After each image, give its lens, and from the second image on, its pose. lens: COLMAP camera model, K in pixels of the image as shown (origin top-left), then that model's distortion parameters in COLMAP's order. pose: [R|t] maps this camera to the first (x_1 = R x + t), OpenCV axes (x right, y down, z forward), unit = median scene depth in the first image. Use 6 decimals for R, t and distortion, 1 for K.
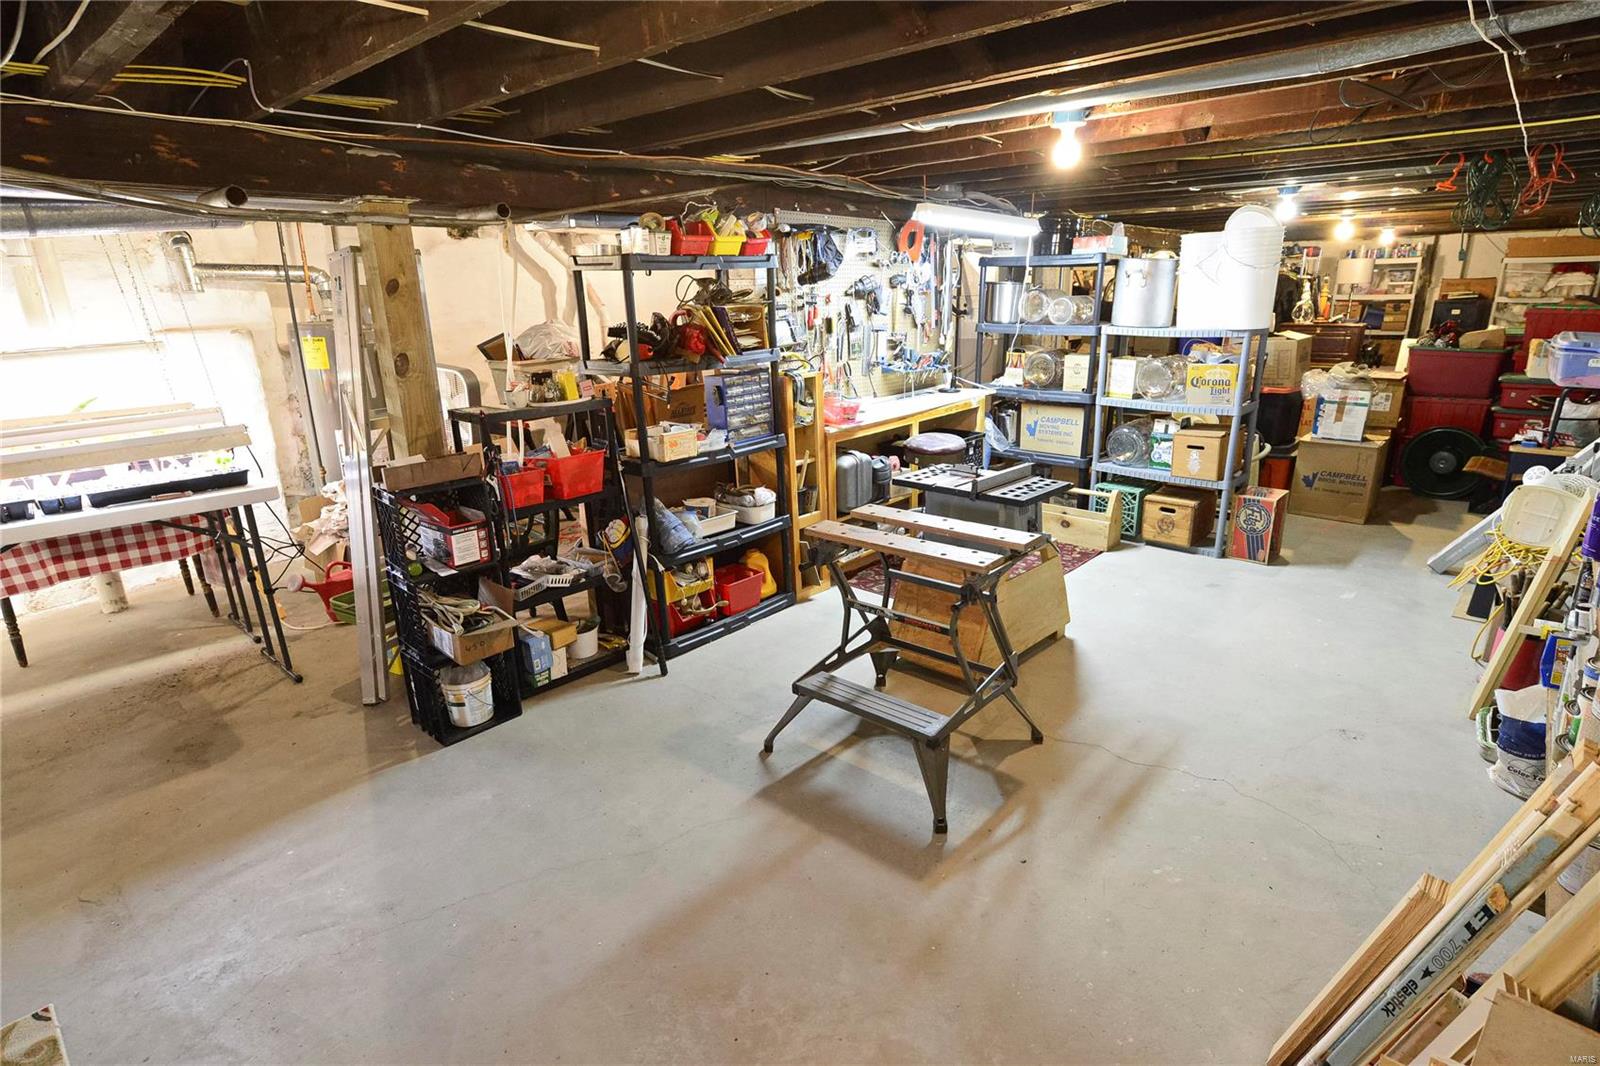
lens RADIAL K [[802.6, 0, 805.4], [0, 802.6, 541.2], [0, 0, 1]] dist [-0.010154, 0.002863]
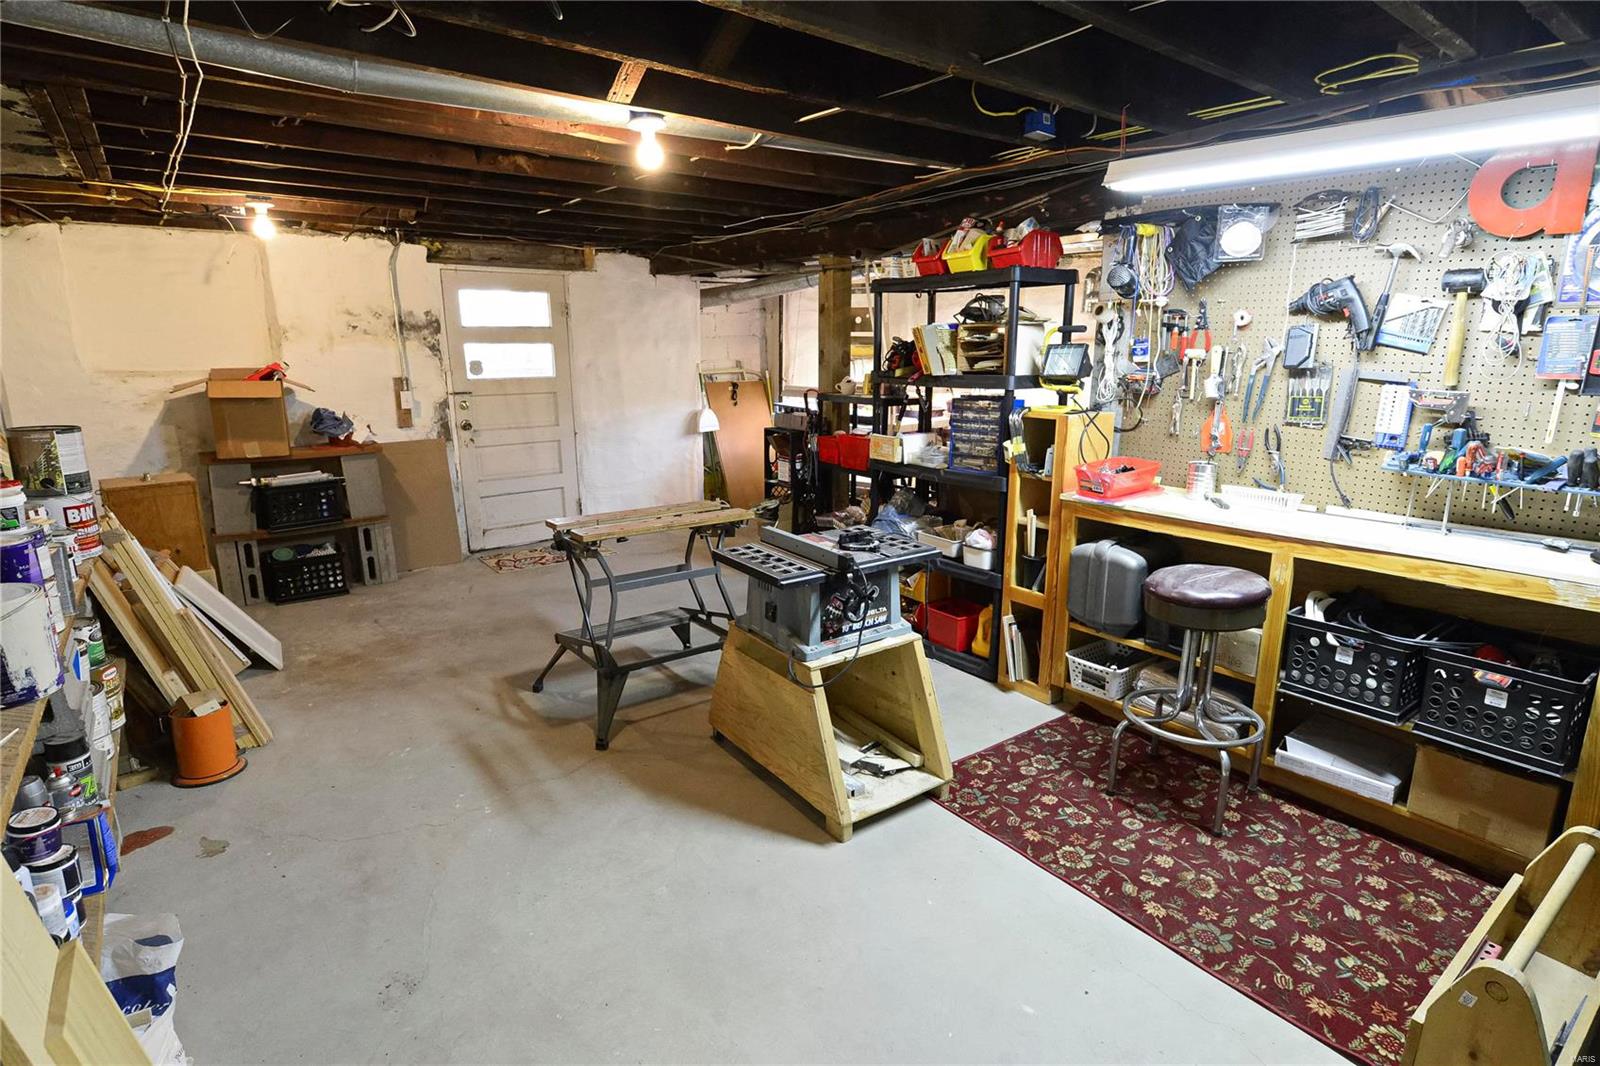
lens RADIAL K [[802.6, 0, 802.7], [0, 802.6, 525.3], [0, 0, 1]] dist [-0.010154, 0.002863]
pose [[-0.176247, 0.250645, -0.951900, 0.811720], [-0.289844, 0.910951, 0.293528, -0.270289], [0.940706, 0.327636, -0.087905, 0.880586]]
